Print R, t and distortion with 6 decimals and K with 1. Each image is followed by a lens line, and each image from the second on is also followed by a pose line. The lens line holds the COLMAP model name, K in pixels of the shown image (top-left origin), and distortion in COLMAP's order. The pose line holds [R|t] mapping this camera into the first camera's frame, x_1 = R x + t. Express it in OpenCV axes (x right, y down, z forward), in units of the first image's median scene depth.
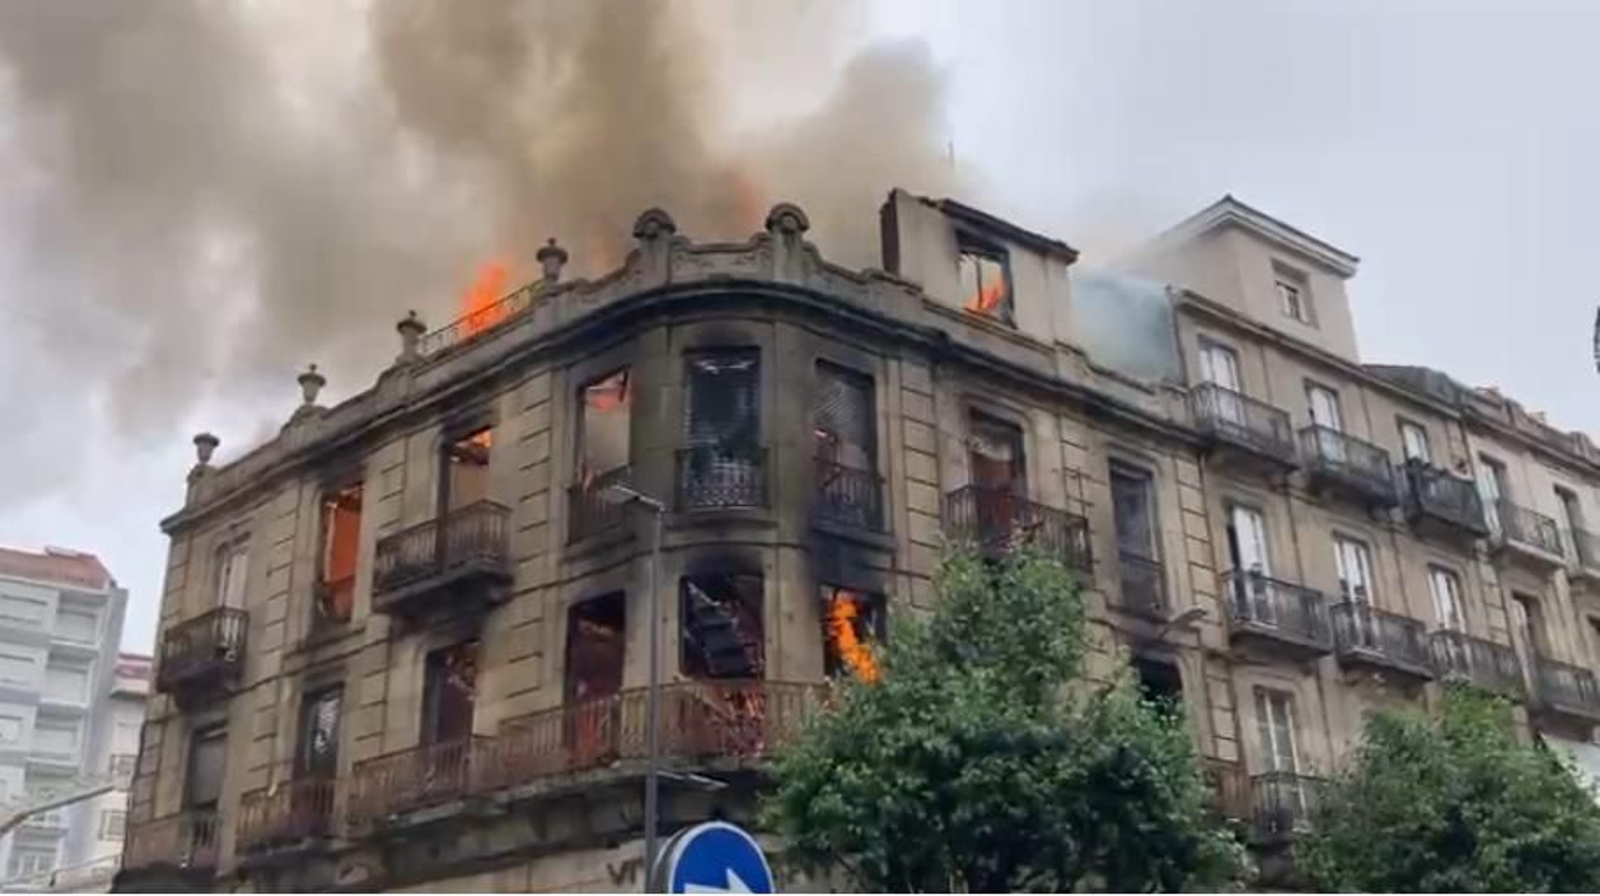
lens RADIAL K [[1486.6, 0, 800.0], [0, 1486.6, 448.0], [0, 0, 1]] dist [0.083768, -0.191523]
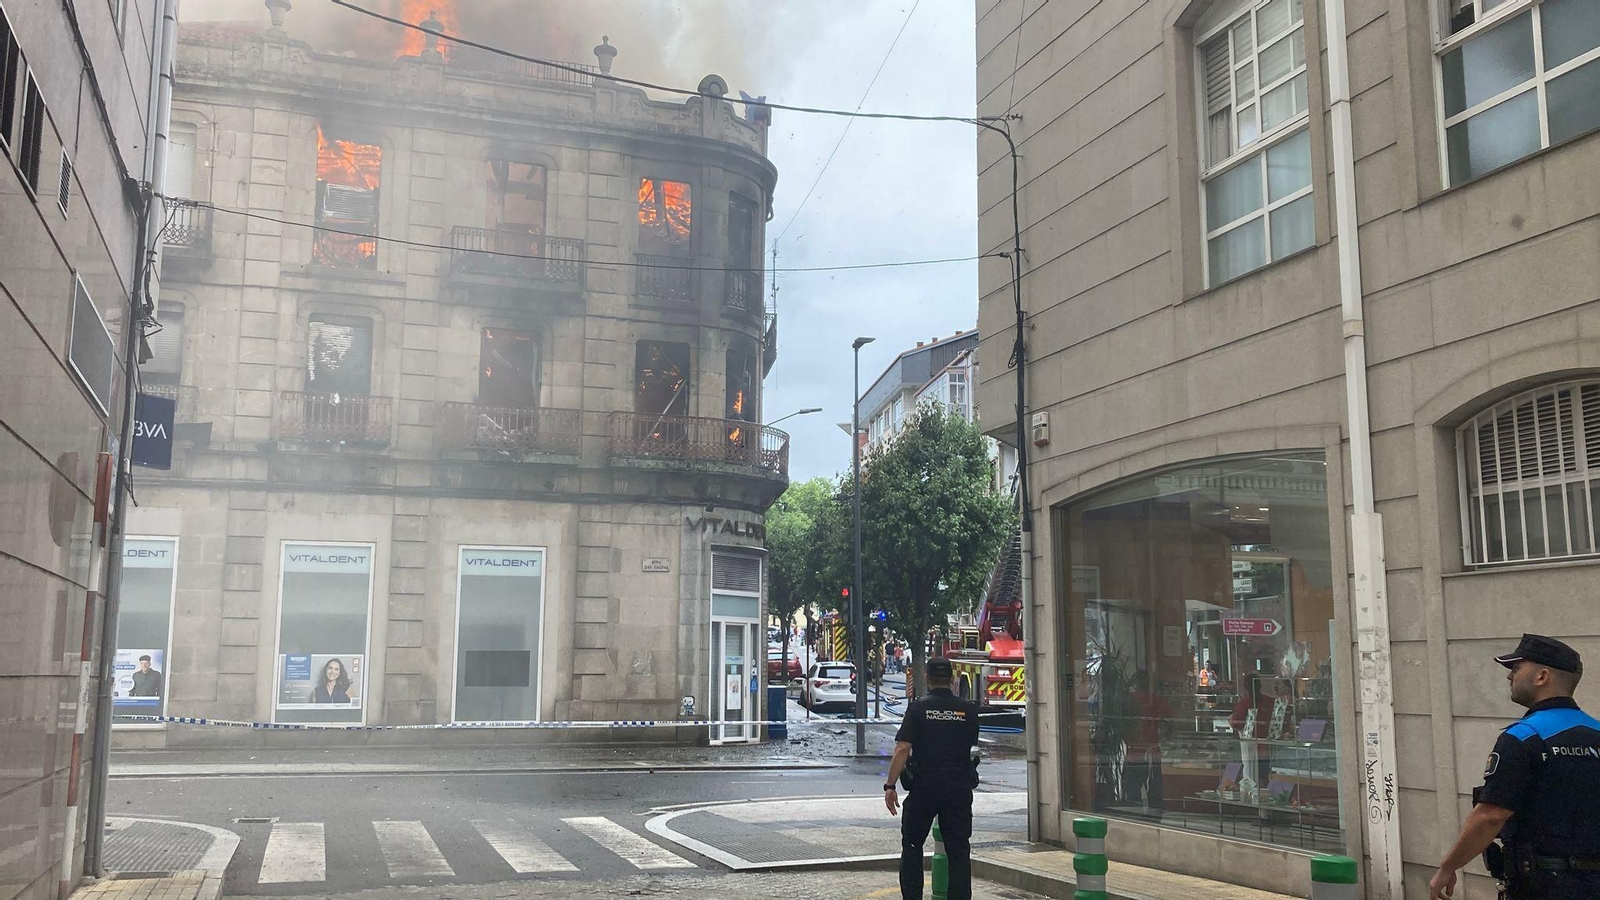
lens RADIAL K [[1472.0, 0, 764.1], [0, 1472.0, 430.8], [0, 0, 1]] dist [0.163379, -0.542191]
pose [[0.533566, 0.168550, 0.828793, -1.024814], [-0.371795, 0.926921, 0.050851, 0.056146], [-0.759655, -0.335274, 0.557239, 0.055378]]
